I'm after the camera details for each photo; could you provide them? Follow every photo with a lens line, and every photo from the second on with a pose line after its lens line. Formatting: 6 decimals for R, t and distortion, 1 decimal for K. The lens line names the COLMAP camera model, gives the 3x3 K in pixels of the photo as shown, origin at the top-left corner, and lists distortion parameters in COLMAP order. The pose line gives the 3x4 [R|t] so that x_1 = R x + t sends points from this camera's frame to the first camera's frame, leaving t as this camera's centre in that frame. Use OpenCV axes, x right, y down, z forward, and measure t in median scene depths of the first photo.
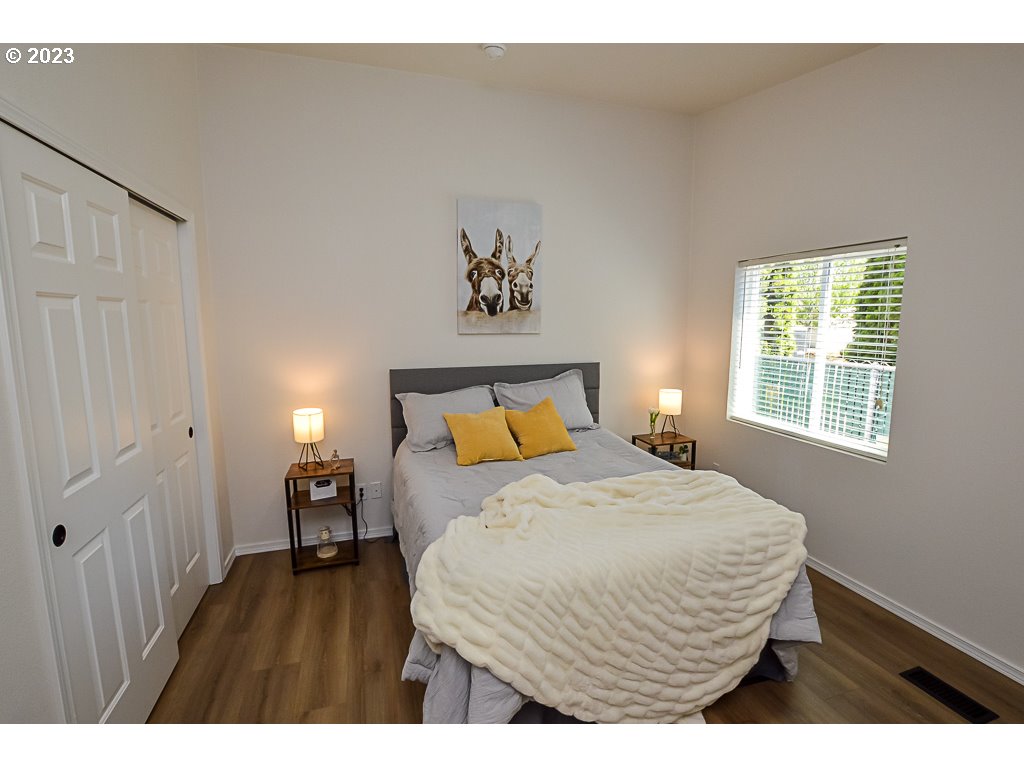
lens RADIAL K [[470.5, 0, 527.6], [0, 470.5, 382.1], [0, 0, 1]] dist [-0.029194, 0.000677]
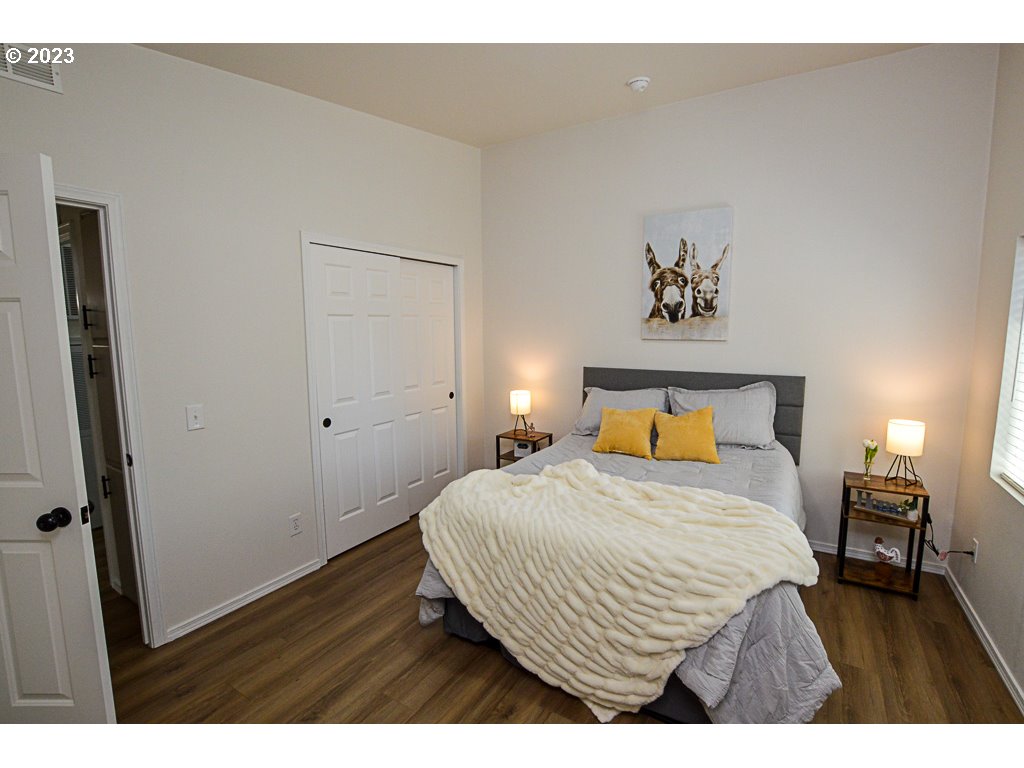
lens RADIAL K [[470.5, 0, 527.6], [0, 470.5, 382.1], [0, 0, 1]] dist [-0.029194, 0.000677]
pose [[0.660356, 0.087503, -0.745837, 0.505093], [-0.096196, 0.994862, 0.031549, -0.011667], [0.744766, 0.050913, 0.665381, 0.077359]]
